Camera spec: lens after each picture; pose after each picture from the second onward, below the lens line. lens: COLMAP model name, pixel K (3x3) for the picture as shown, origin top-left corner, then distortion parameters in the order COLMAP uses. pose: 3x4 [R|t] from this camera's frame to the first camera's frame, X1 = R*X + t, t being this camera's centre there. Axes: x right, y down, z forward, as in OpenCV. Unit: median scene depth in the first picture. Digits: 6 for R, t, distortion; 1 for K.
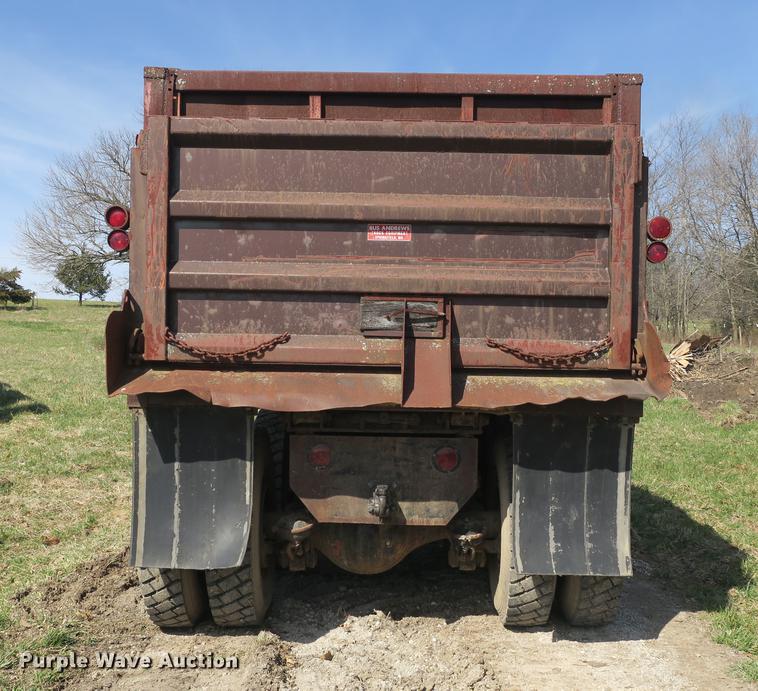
lens RADIAL K [[986.2, 0, 379.4], [0, 986.2, 364.2], [0, 0, 1]] dist [0.005941, -0.006665]
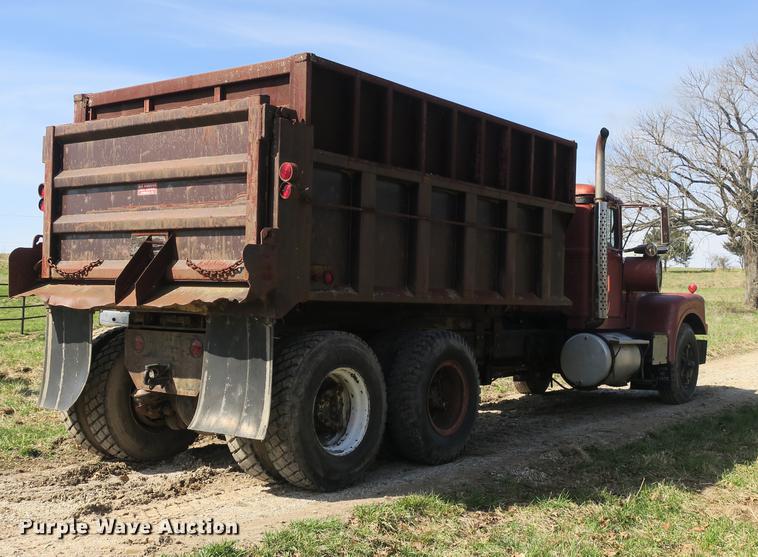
lens RADIAL K [[940.6, 0, 405.3], [0, 940.6, 302.6], [0, 0, 1]] dist [-0.000310, 0.003155]
pose [[0.812631, 0.004022, -0.582764, 1.128931], [-0.021127, 0.999522, -0.022563, 0.057636], [0.582395, 0.030647, 0.812328, 0.096756]]
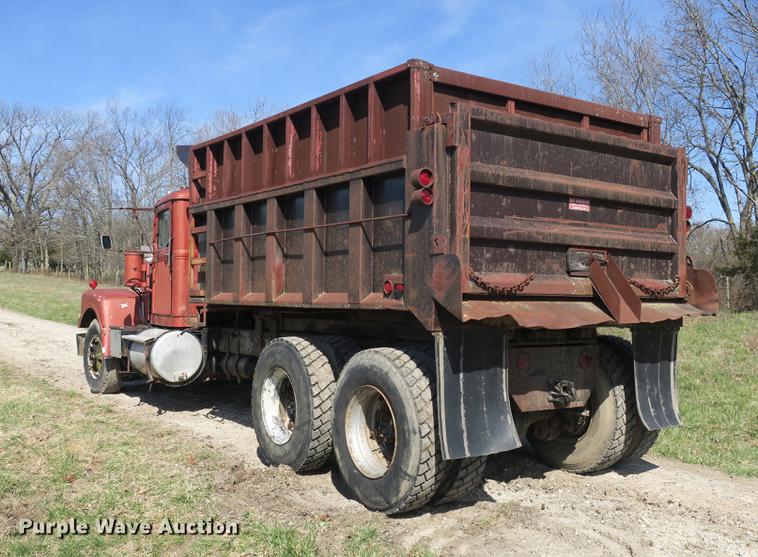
lens RADIAL K [[800.7, 0, 422.7], [0, 800.7, 278.7], [0, 0, 1]] dist [0.003473, 0.007683]
pose [[0.789411, 0.008236, 0.613809, -0.892173], [0.013662, 0.999427, -0.030981, 0.009083], [-0.613712, 0.032843, 0.788846, 0.214903]]
